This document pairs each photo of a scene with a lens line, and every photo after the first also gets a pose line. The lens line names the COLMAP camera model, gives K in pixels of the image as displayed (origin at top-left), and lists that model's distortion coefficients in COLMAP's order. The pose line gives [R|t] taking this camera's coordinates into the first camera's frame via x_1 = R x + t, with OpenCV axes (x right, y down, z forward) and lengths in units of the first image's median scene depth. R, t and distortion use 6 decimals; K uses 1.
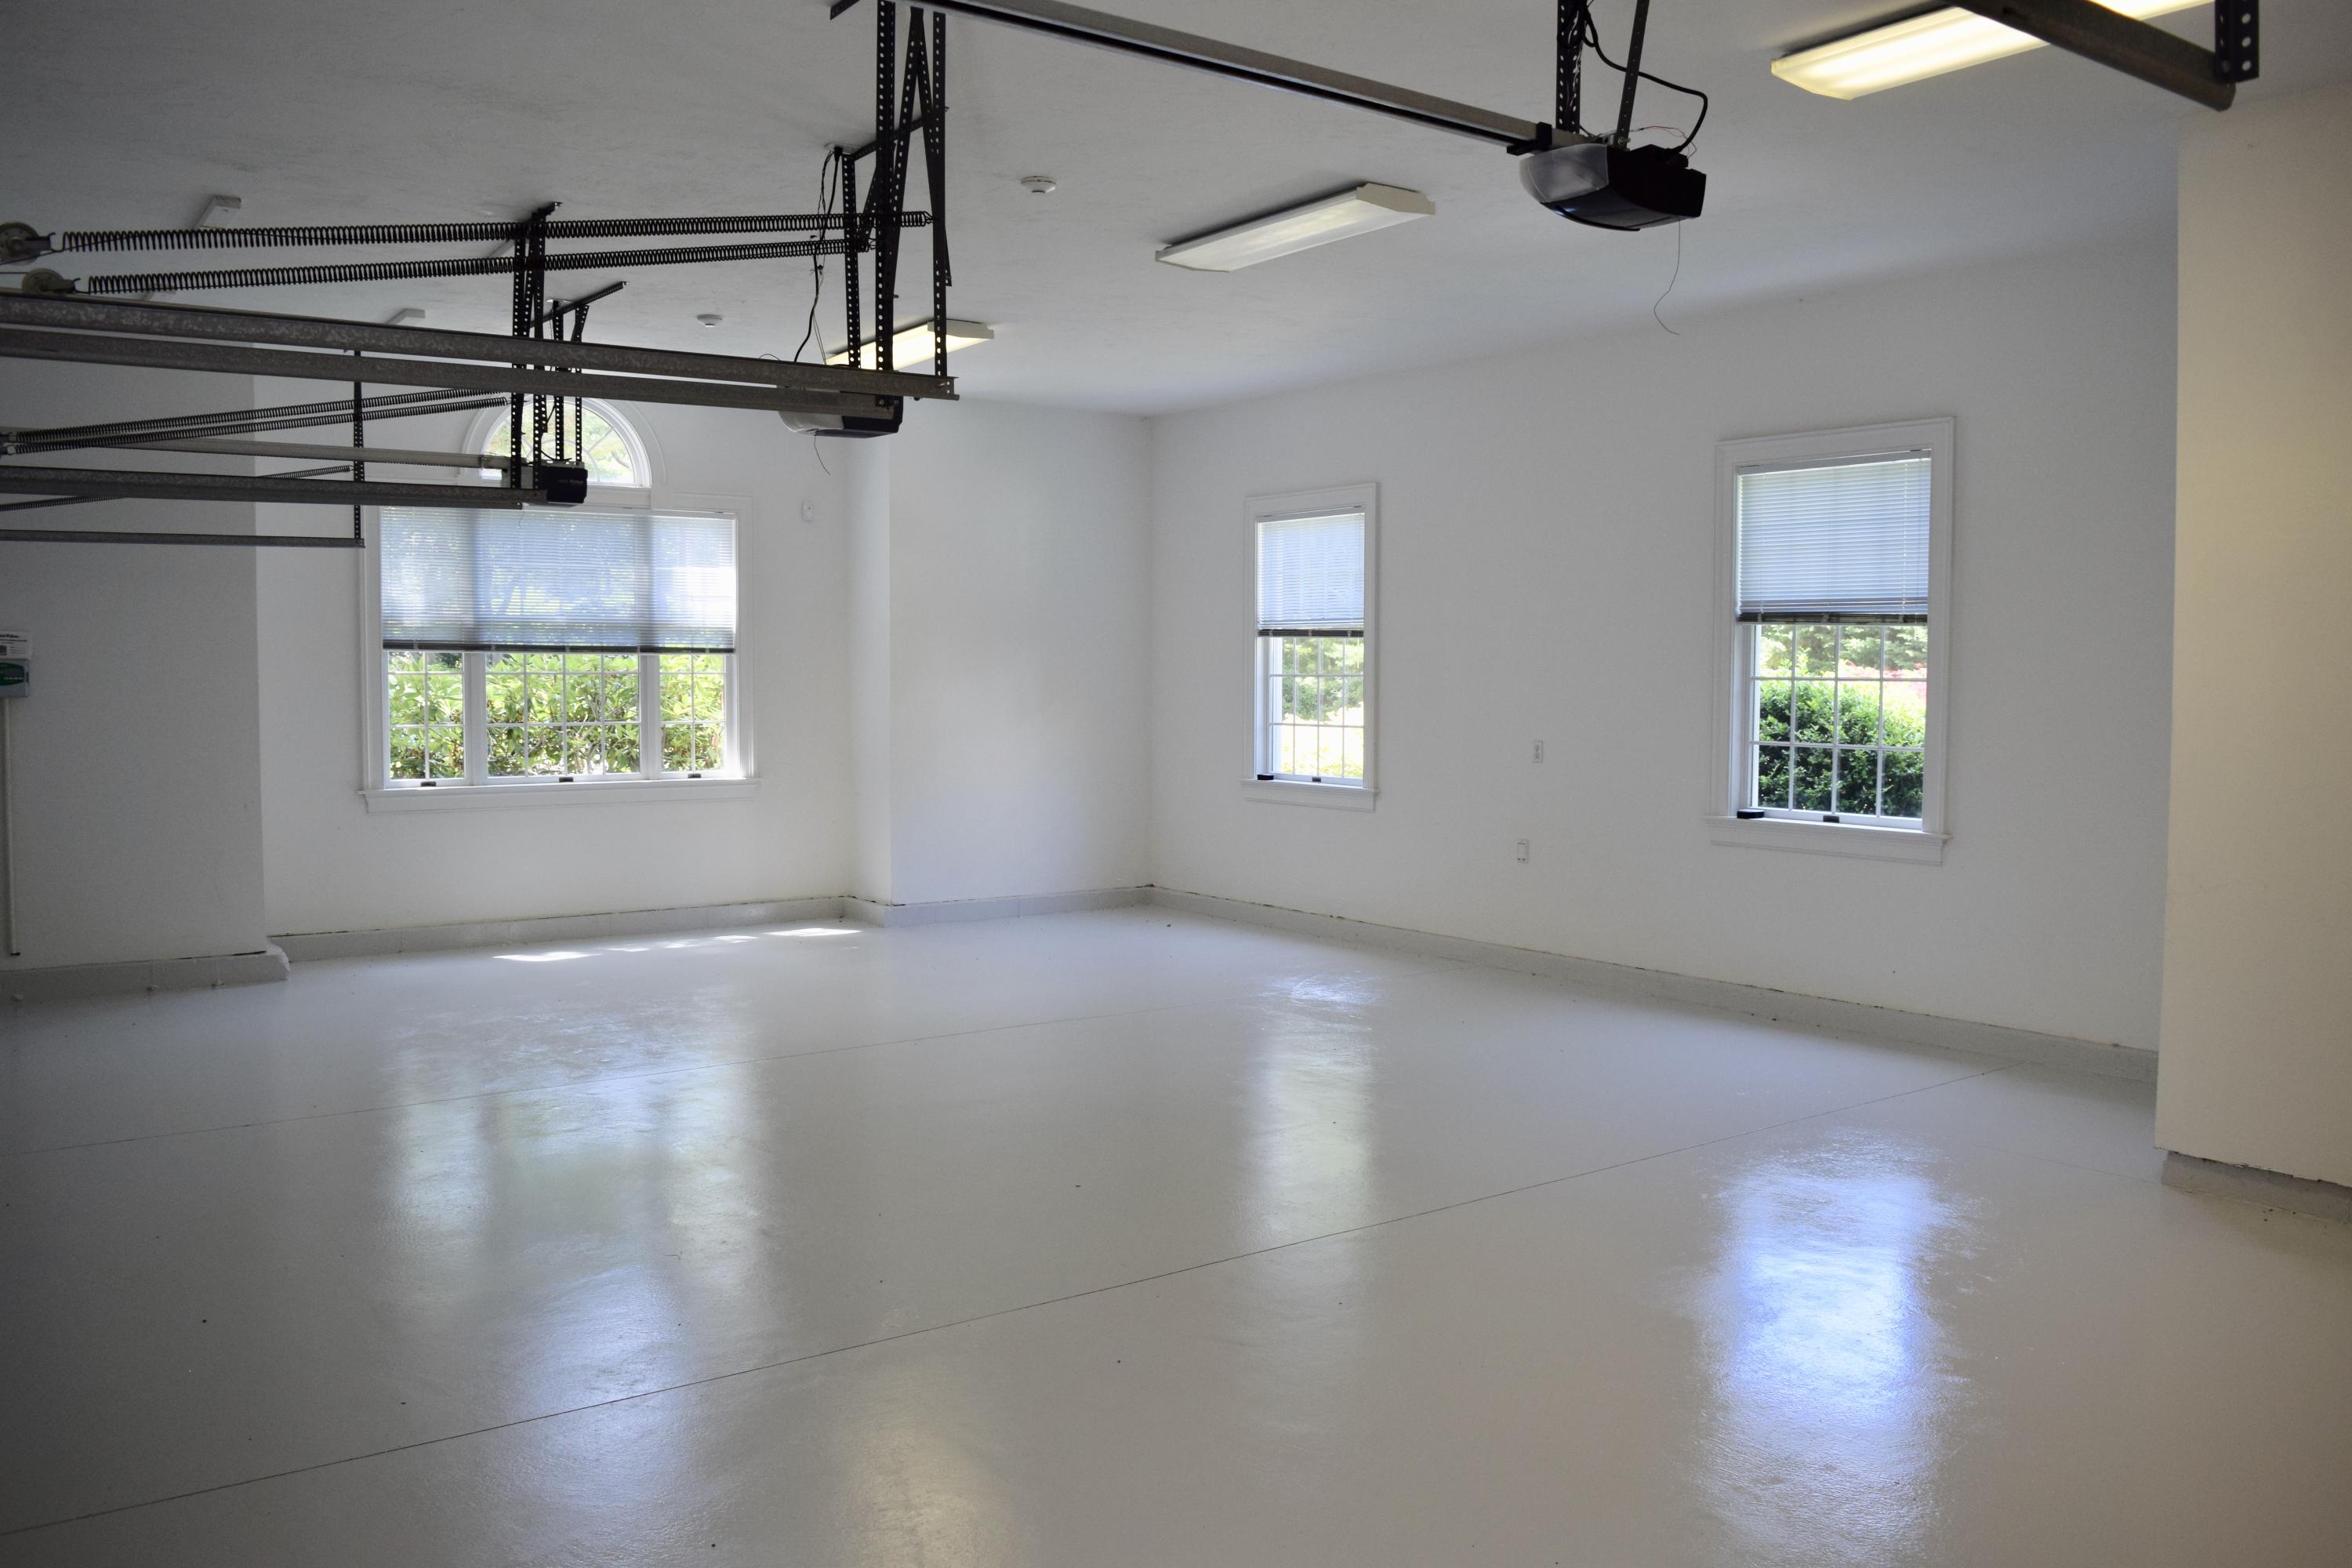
lens RADIAL K [[1828.6, 0, 1176.0], [0, 1828.6, 784.0], [0, 0, 1]] dist [-0.090965, 0.007844]
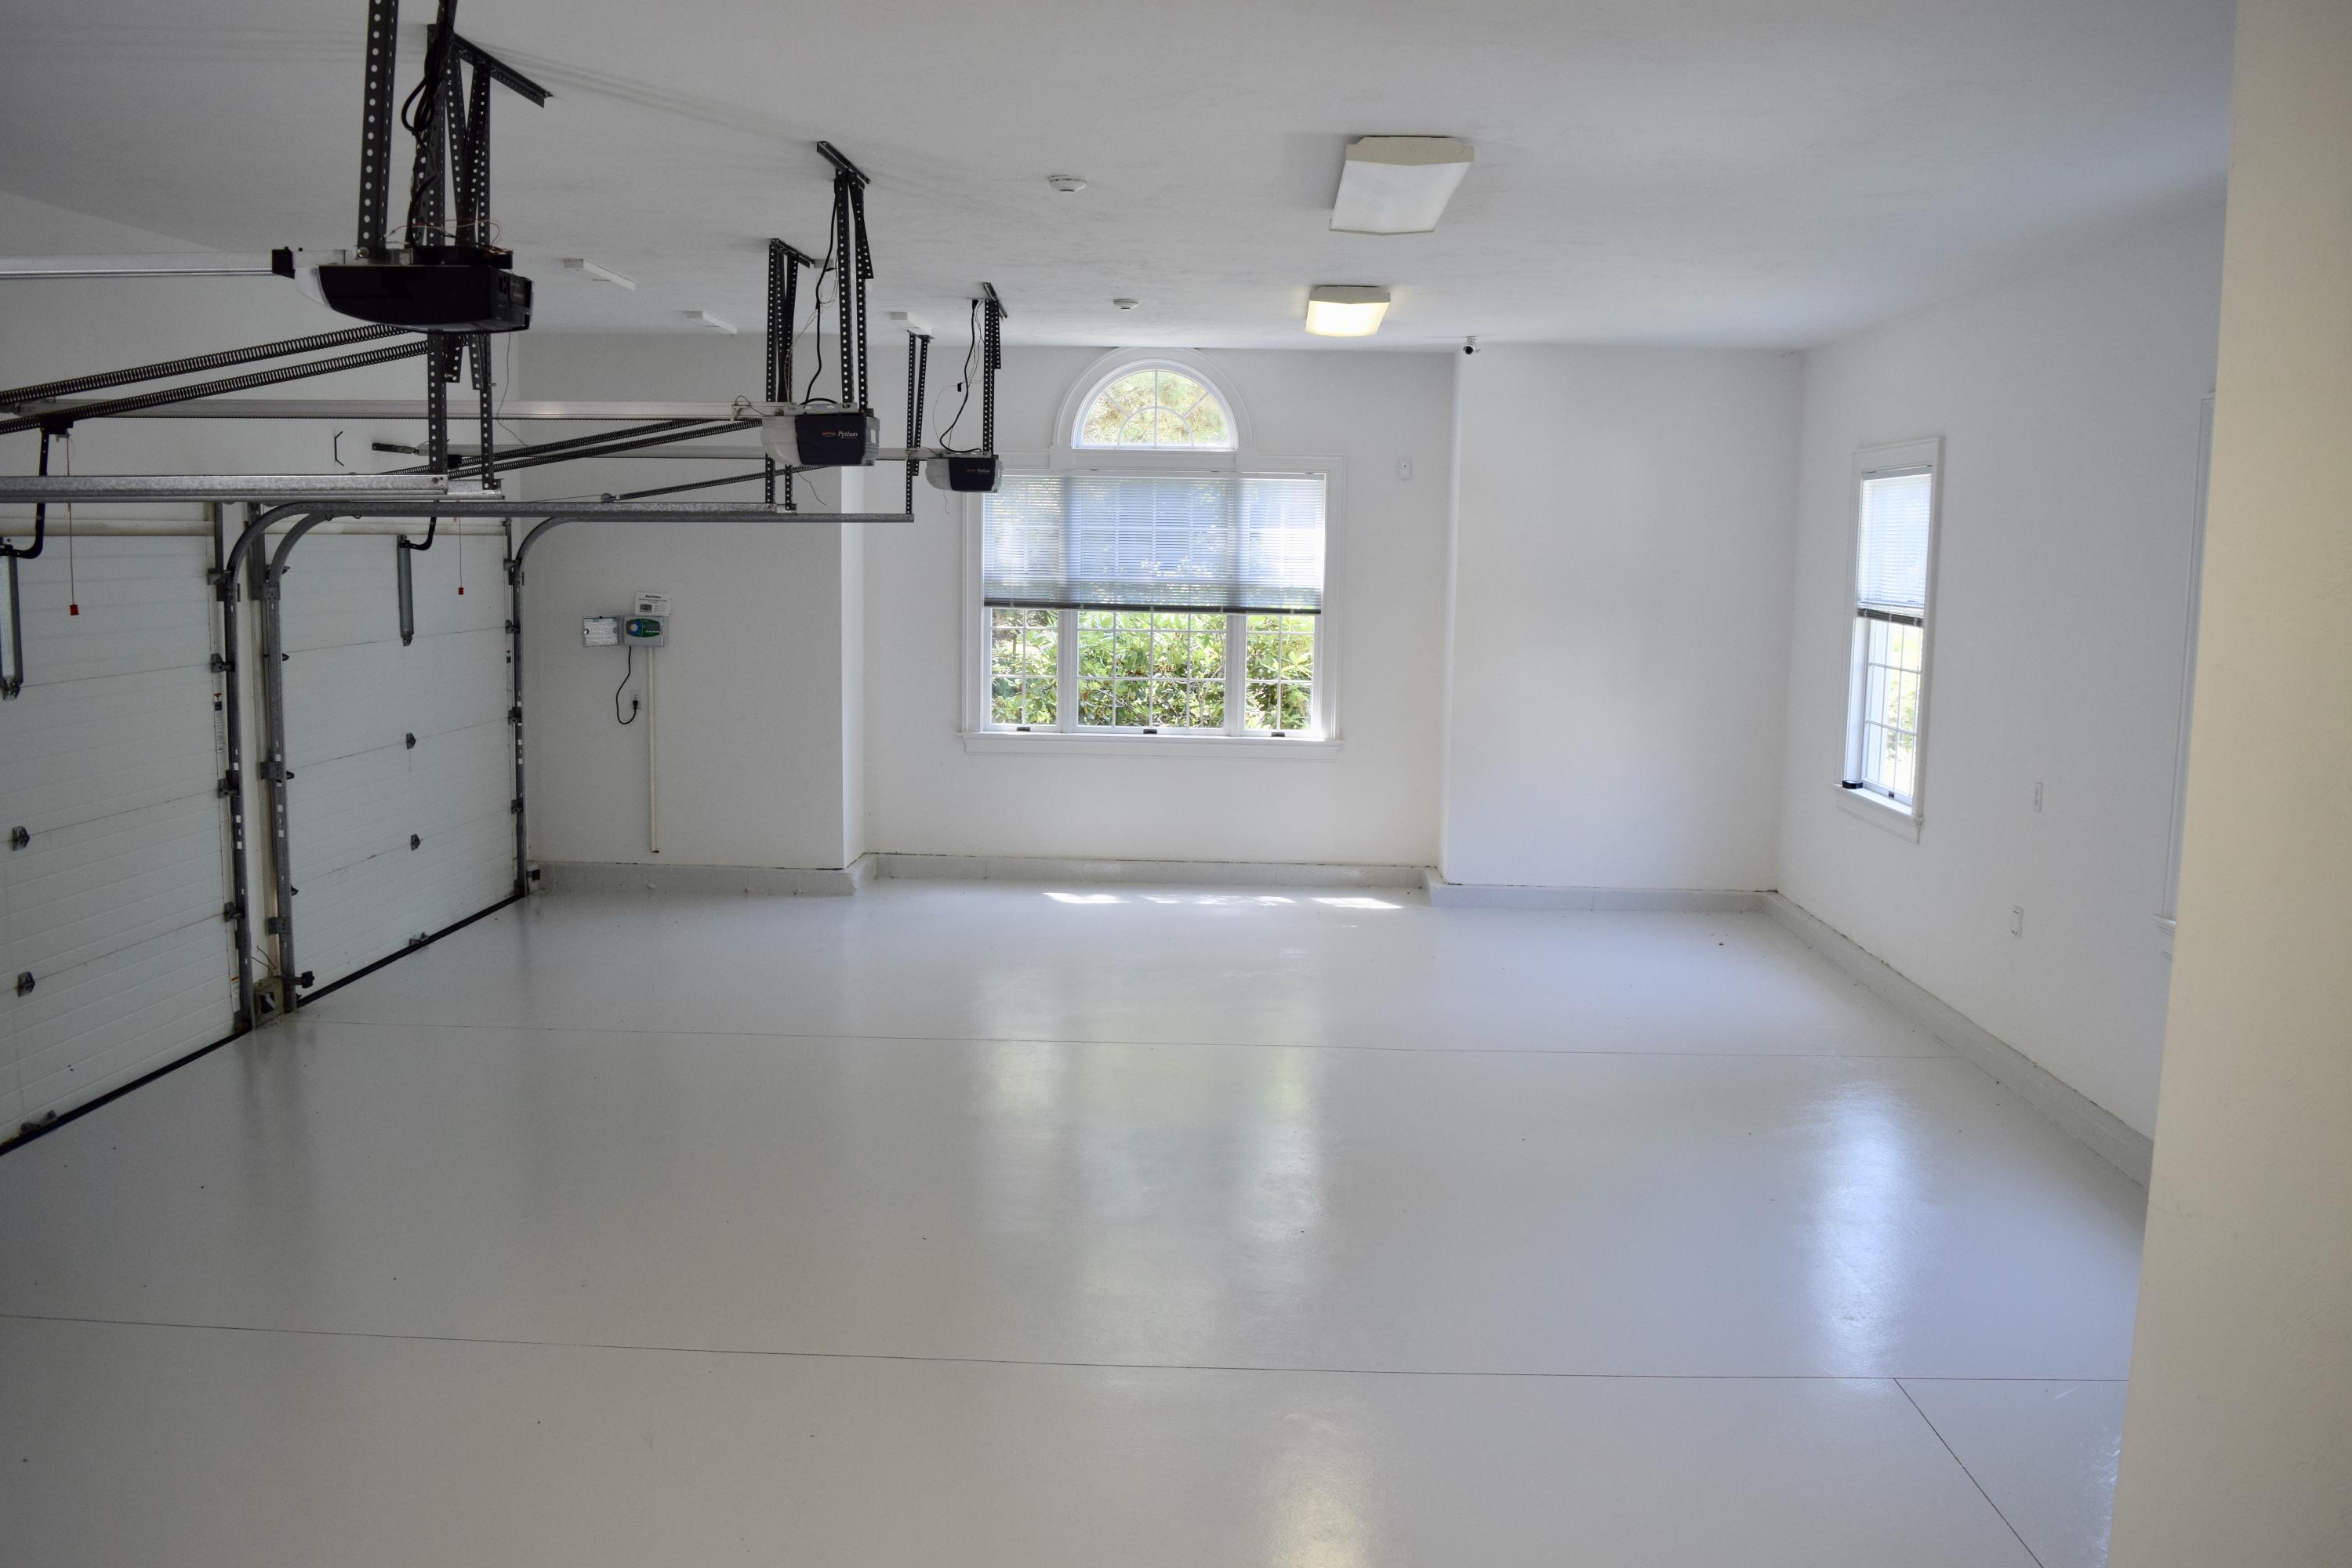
lens RADIAL K [[1828.6, 0, 1176.0], [0, 1828.6, 784.0], [0, 0, 1]] dist [-0.090965, 0.007844]
pose [[0.792600, 0.087292, -0.603461, 0.321057], [-0.050904, 0.995717, 0.077174, -0.055077], [0.607613, -0.030450, 0.793649, 0.160564]]
